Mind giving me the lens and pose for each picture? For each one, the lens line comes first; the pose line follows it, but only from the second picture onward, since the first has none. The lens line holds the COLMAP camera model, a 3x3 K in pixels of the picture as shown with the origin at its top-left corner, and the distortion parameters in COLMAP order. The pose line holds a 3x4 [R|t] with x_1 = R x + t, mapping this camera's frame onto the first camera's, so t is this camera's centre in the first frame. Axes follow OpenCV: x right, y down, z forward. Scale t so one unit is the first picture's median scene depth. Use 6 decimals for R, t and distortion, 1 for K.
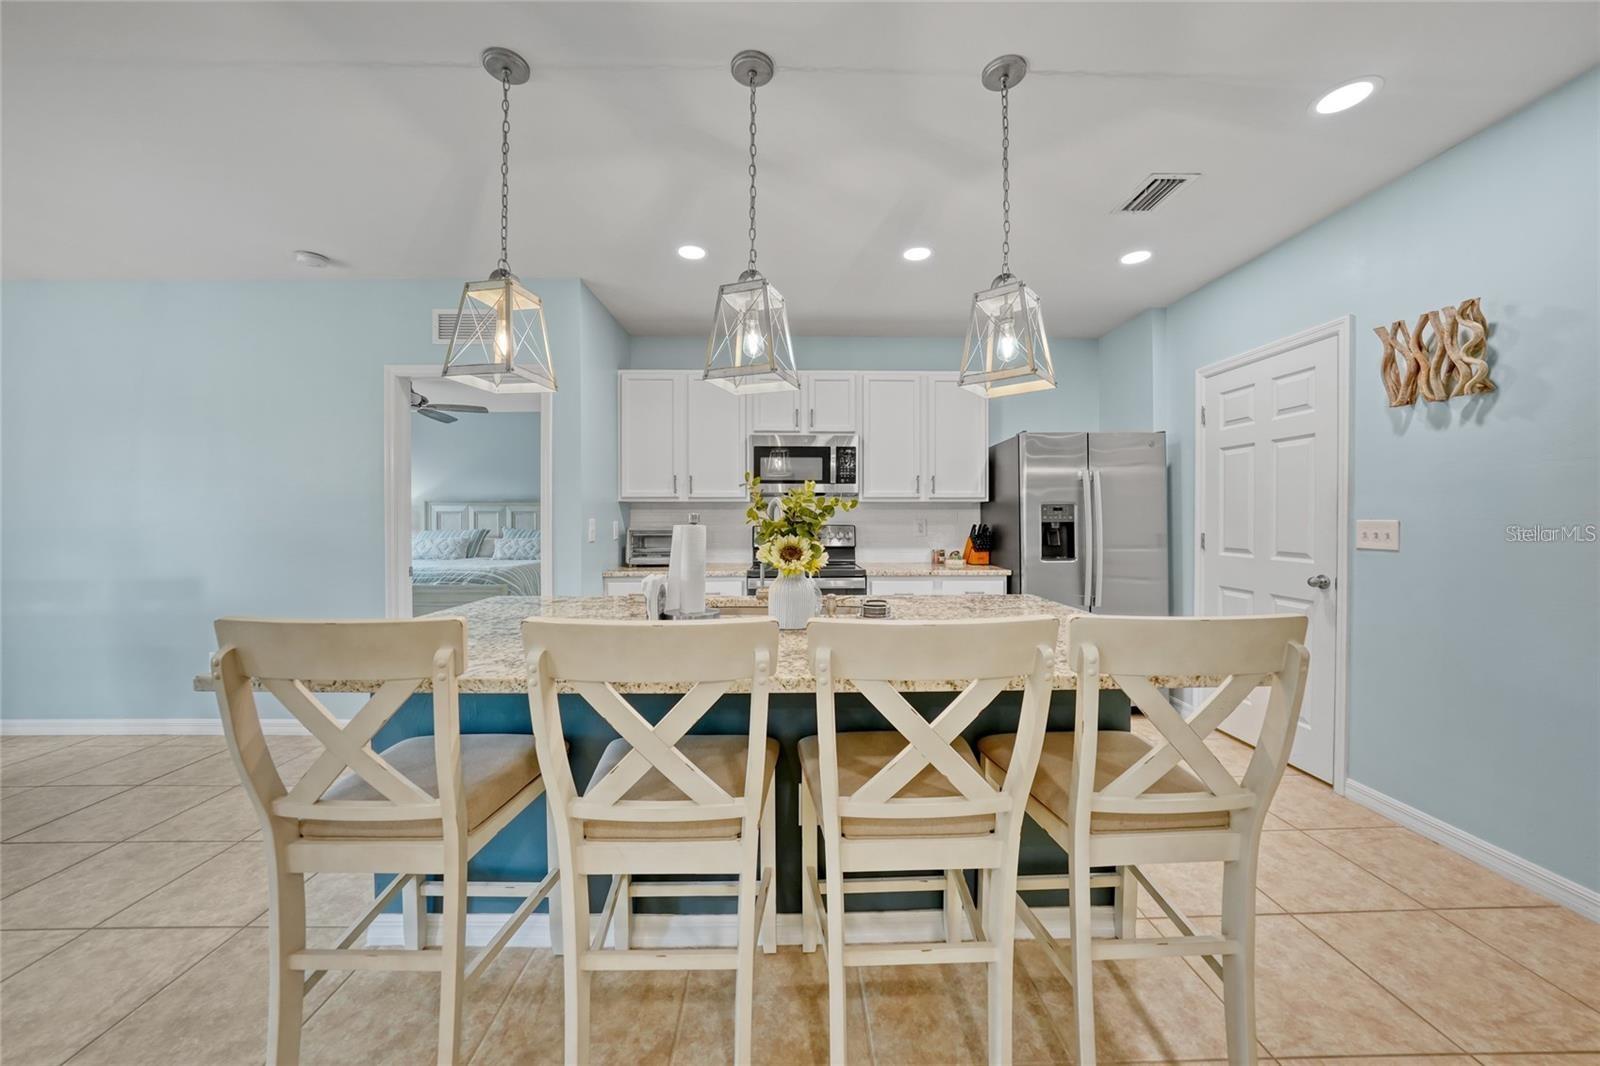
lens RADIAL K [[558.5, 0, 802.8], [0, 558.5, 524.0], [0, 0, 1]] dist [-0.023691, 0.004859]
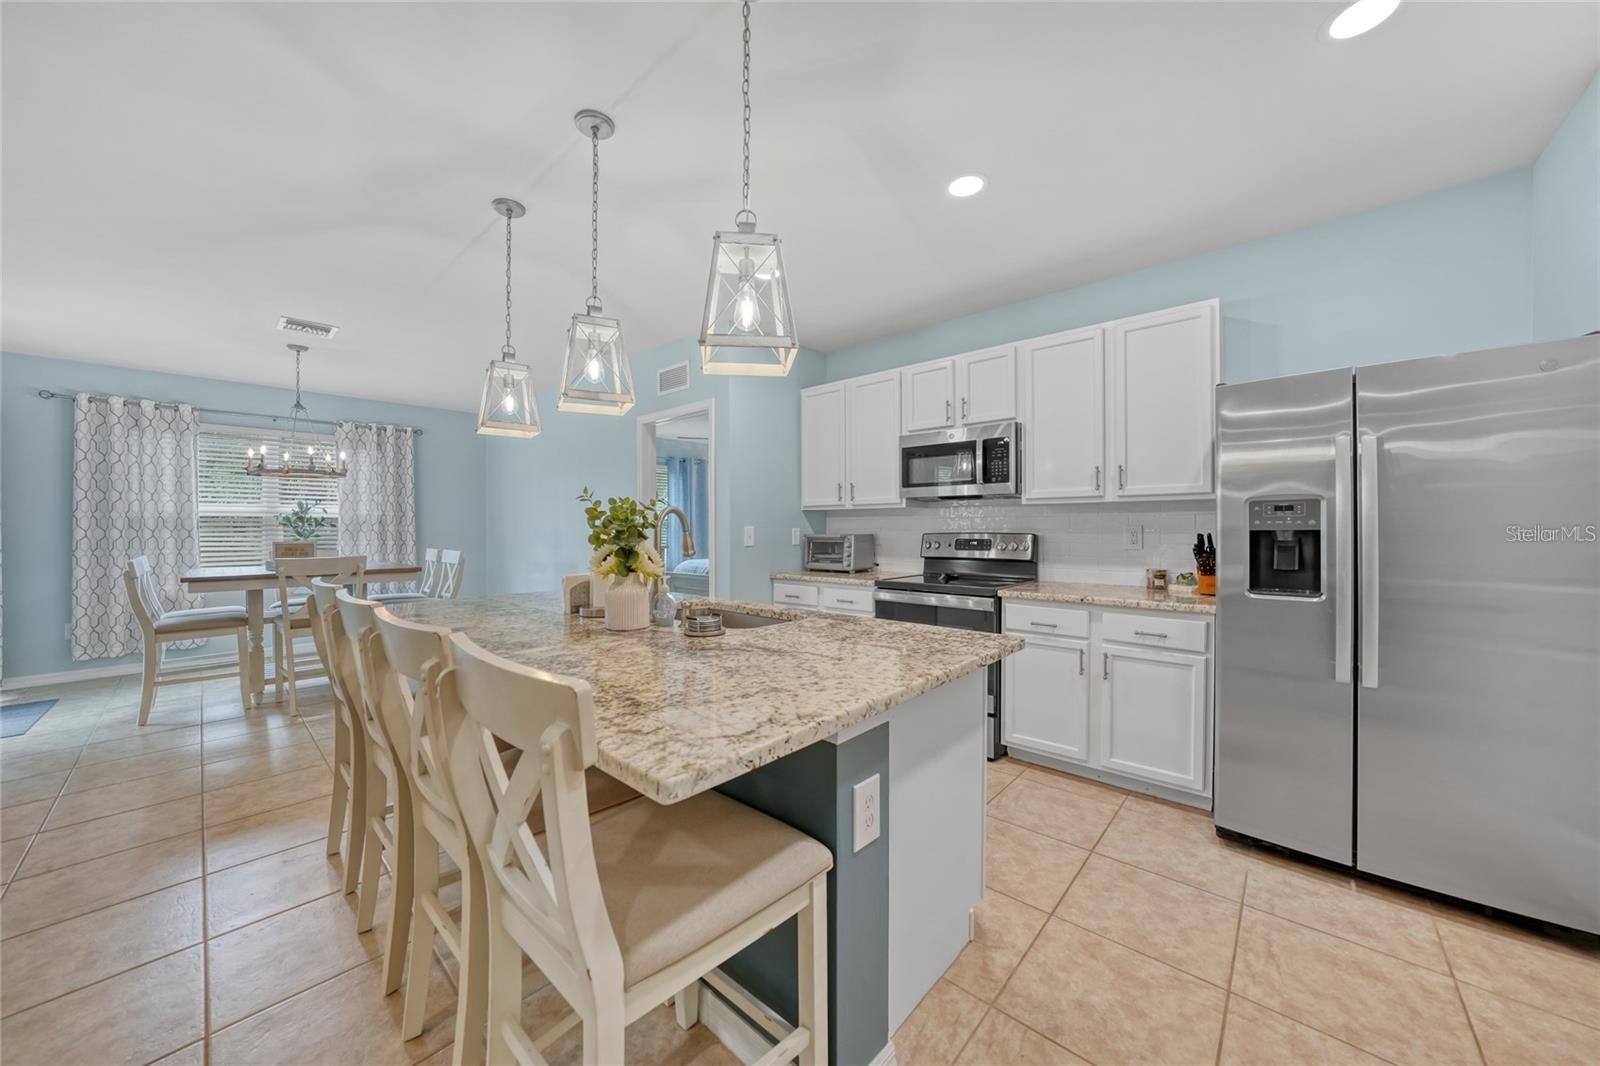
lens RADIAL K [[558.5, 0, 801.1], [0, 558.5, 531.0], [0, 0, 1]] dist [-0.023691, 0.004859]
pose [[0.725813, 0.003083, -0.687885, 0.452580], [-0.005398, 0.999985, -0.001213, 0.000940], [0.687871, 0.004594, 0.725819, 0.218242]]
